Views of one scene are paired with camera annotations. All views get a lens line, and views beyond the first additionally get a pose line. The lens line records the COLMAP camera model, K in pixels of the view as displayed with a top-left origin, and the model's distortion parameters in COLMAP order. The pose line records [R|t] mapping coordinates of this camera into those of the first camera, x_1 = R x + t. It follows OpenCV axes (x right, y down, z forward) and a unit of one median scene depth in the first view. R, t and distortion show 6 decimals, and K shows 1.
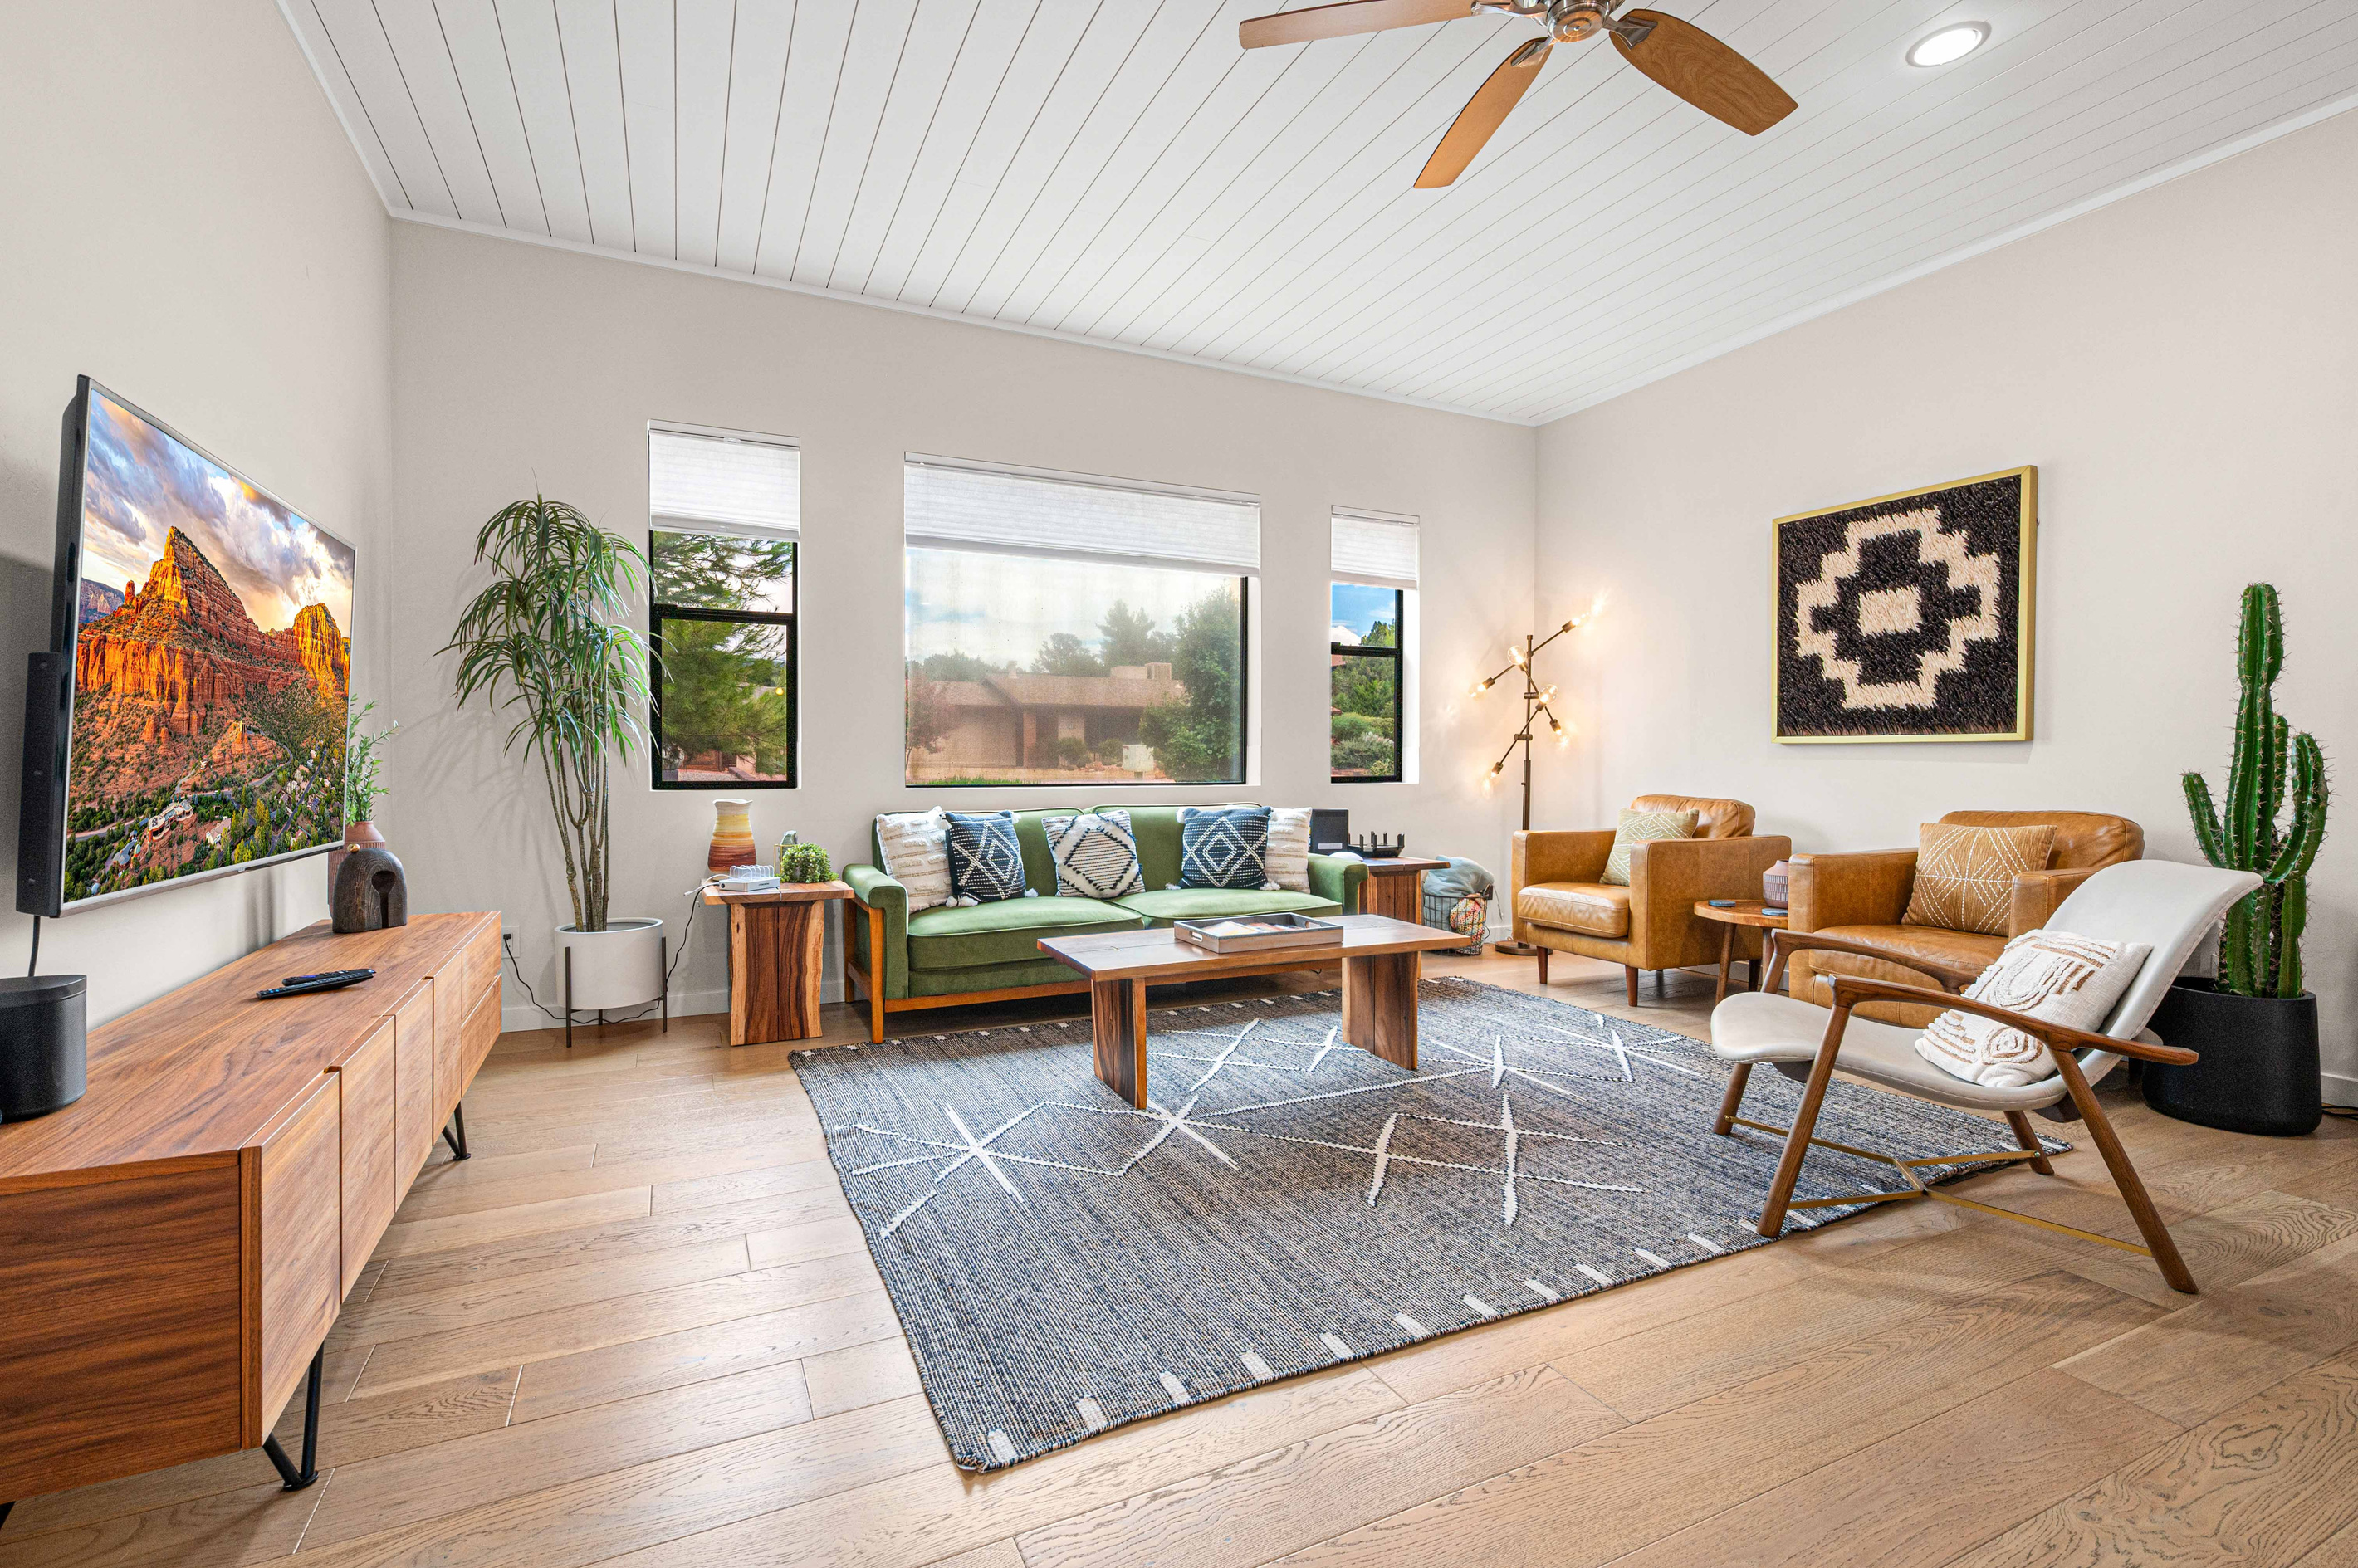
lens RADIAL K [[1054.9, 0, 1184.4], [0, 1054.9, 772.5], [0, 0, 1]] dist [-0.000889, -0.000065]
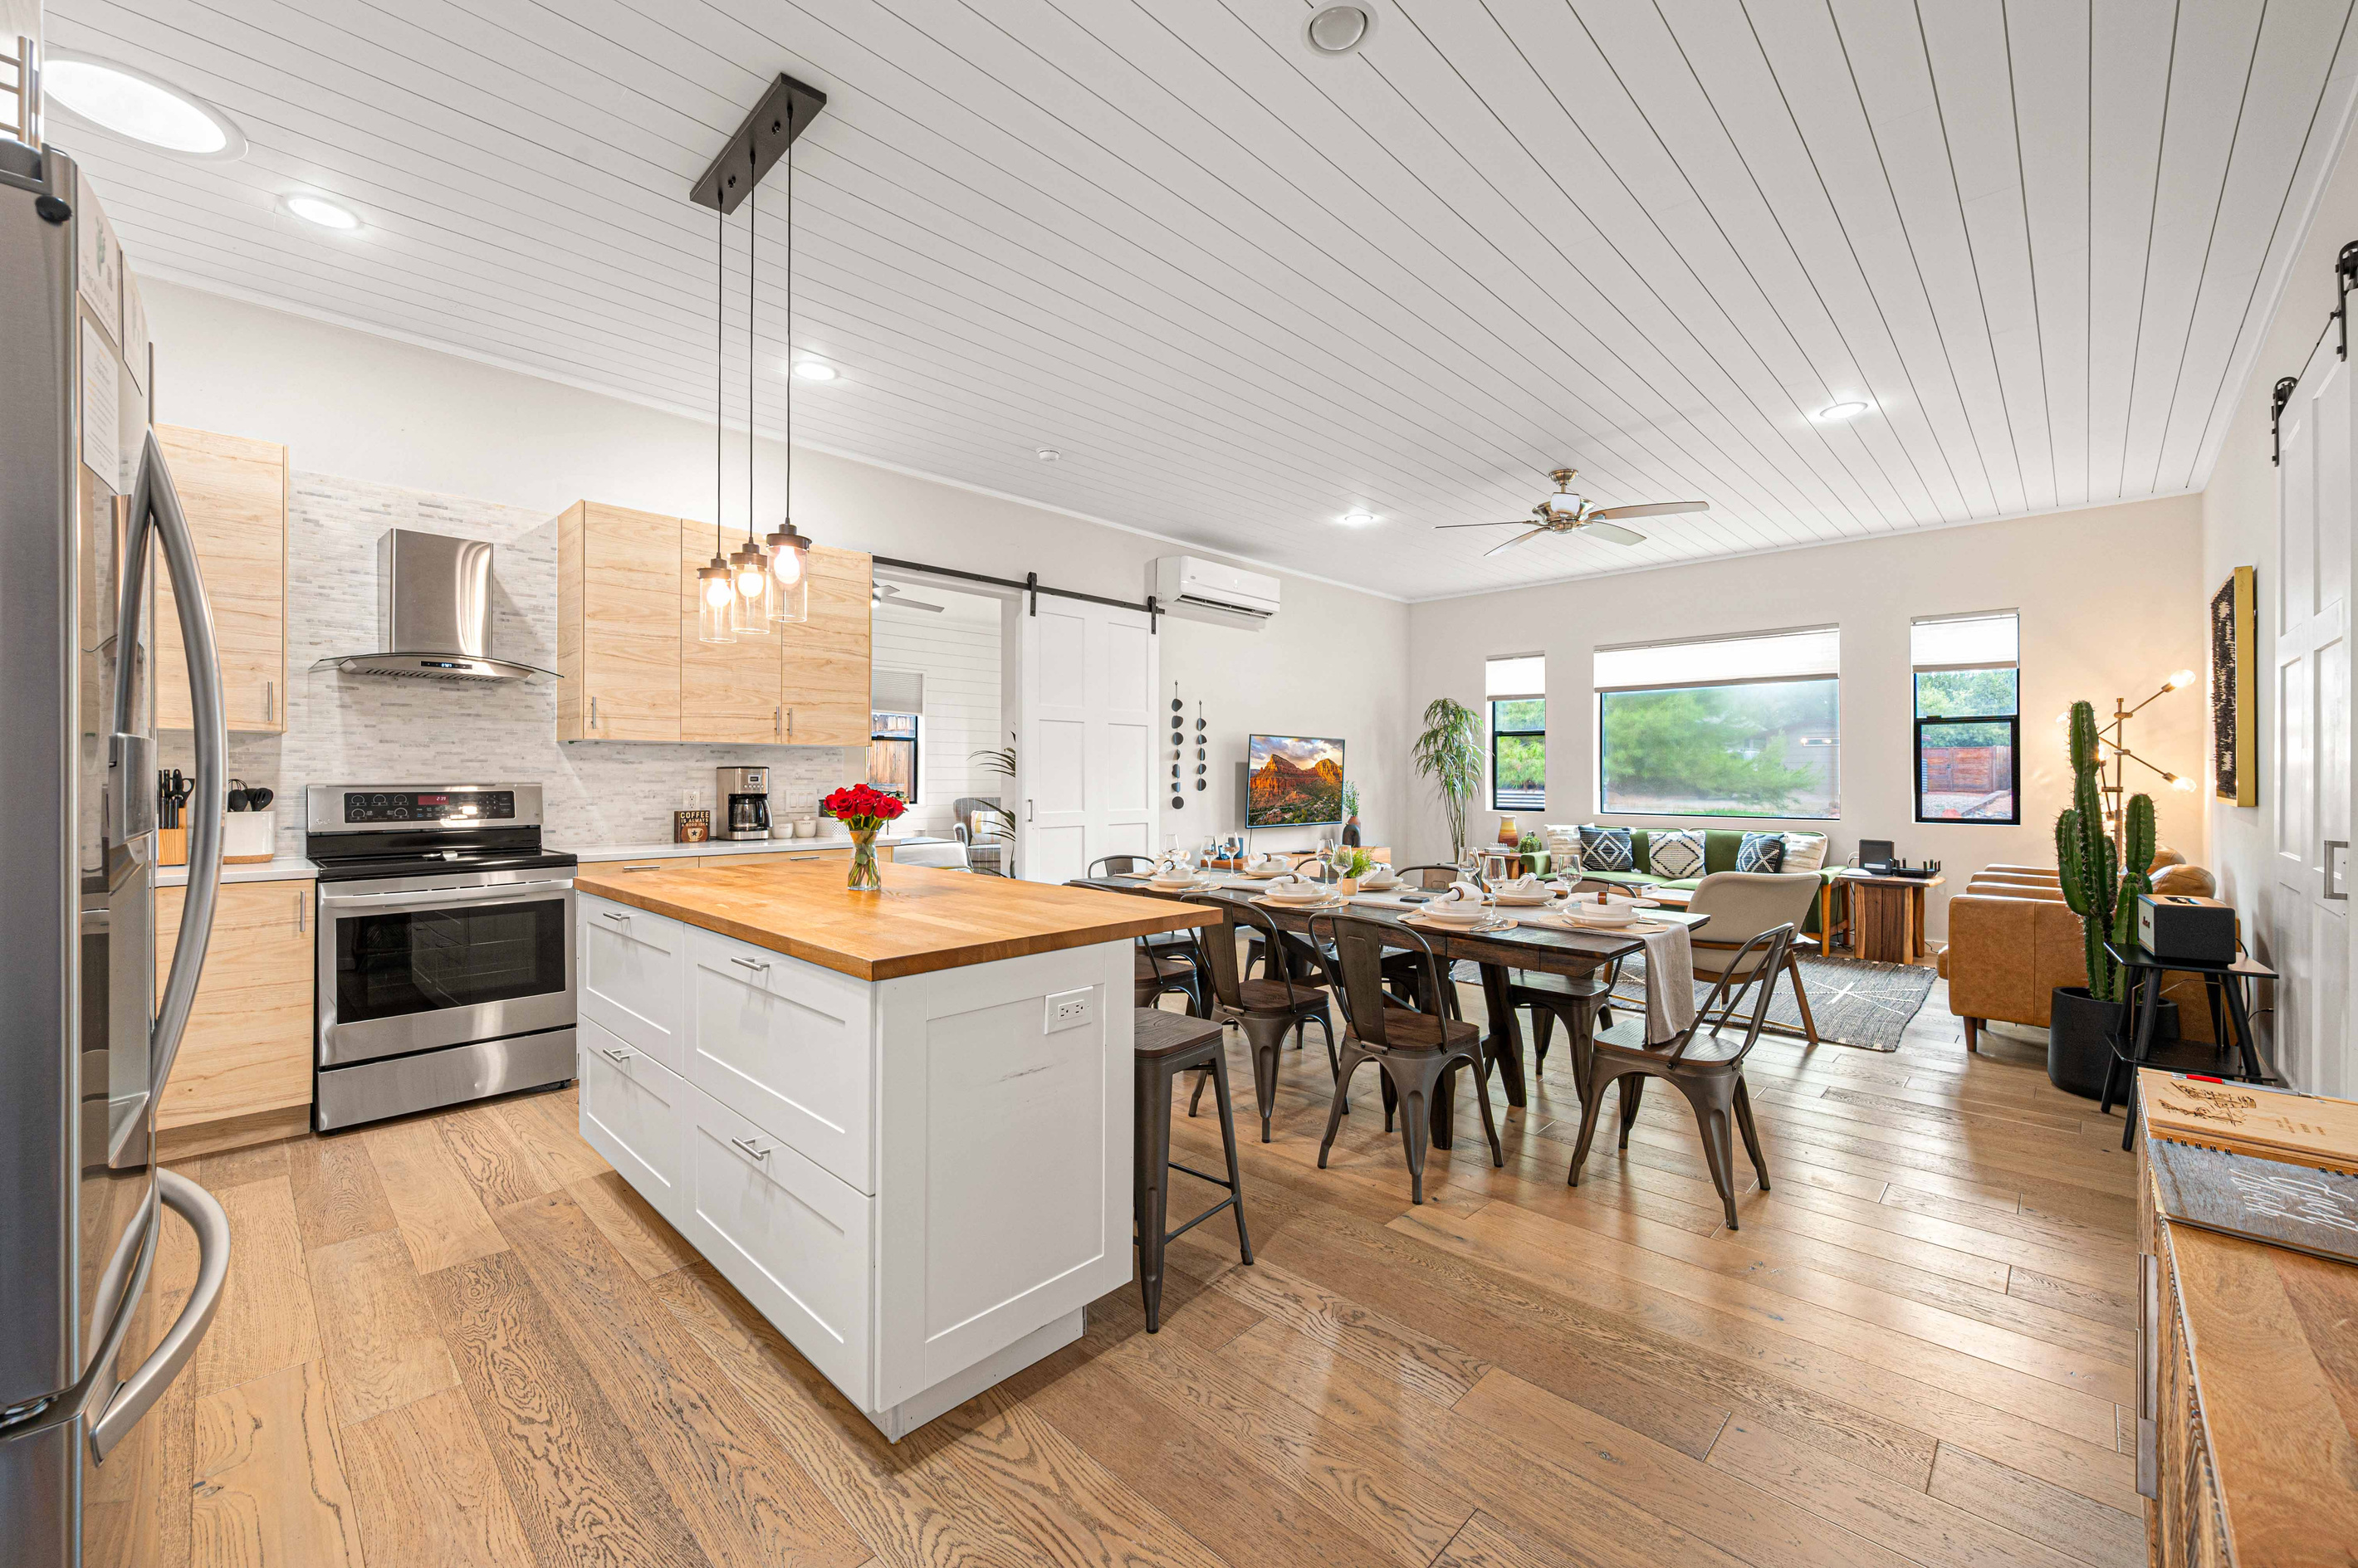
lens RADIAL K [[938.3, 0, 1177.1], [0, 938.3, 778.0], [0, 0, 1]] dist [0.000172, 0.000011]
pose [[0.349332, -0.001924, -0.936997, 1.241184], [-0.013964, 0.999876, -0.007259, -0.032392], [0.936895, 0.015620, 0.349262, -0.399175]]
